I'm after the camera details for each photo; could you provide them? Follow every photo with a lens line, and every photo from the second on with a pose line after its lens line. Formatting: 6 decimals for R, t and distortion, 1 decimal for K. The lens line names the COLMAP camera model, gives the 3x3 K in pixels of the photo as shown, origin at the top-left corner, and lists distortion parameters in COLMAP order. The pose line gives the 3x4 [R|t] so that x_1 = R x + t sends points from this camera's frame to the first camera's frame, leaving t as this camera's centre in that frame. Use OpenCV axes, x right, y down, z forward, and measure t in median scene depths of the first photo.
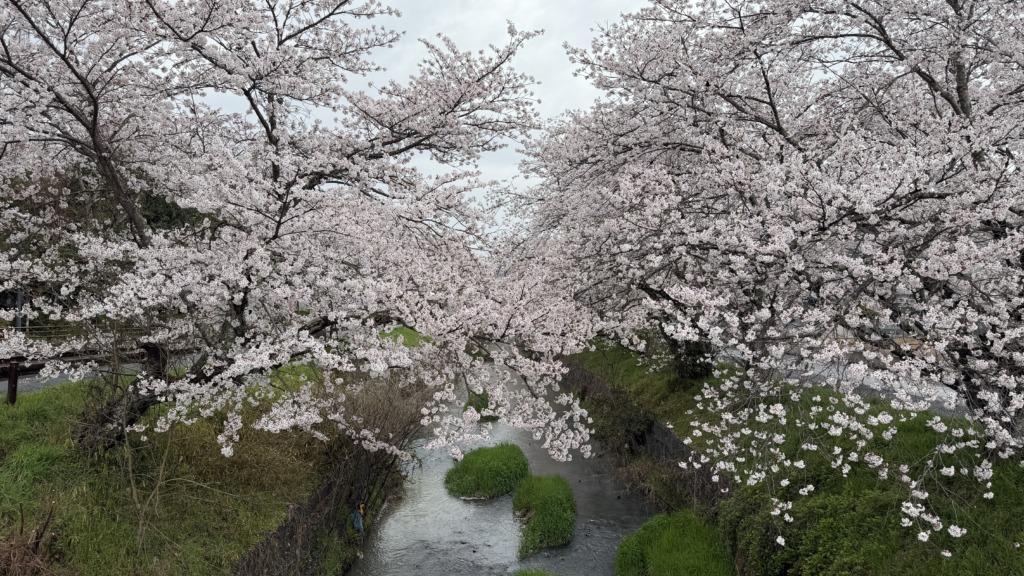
lens RADIAL K [[733.6, 0, 529.5], [0, 733.6, 288.5], [0, 0, 1]] dist [0.078299, -0.081216]
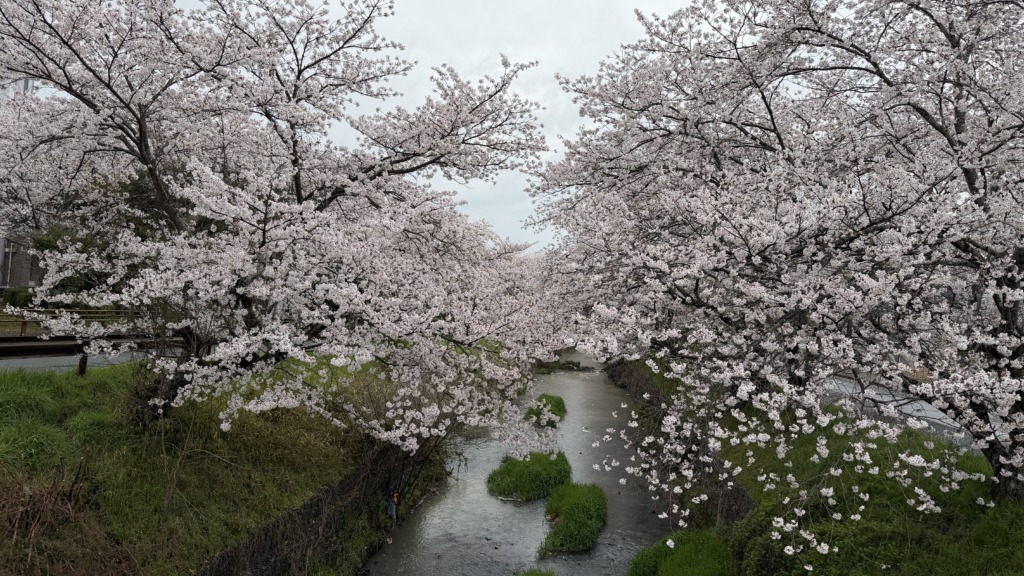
lens RADIAL K [[733.6, 0, 529.5], [0, 733.6, 288.5], [0, 0, 1]] dist [0.078299, -0.081216]
pose [[0.989871, 0.050892, -0.132535, 0.164887], [-0.052588, 0.998573, -0.009327, -0.007384], [0.131871, 0.016202, 0.991134, -0.066662]]
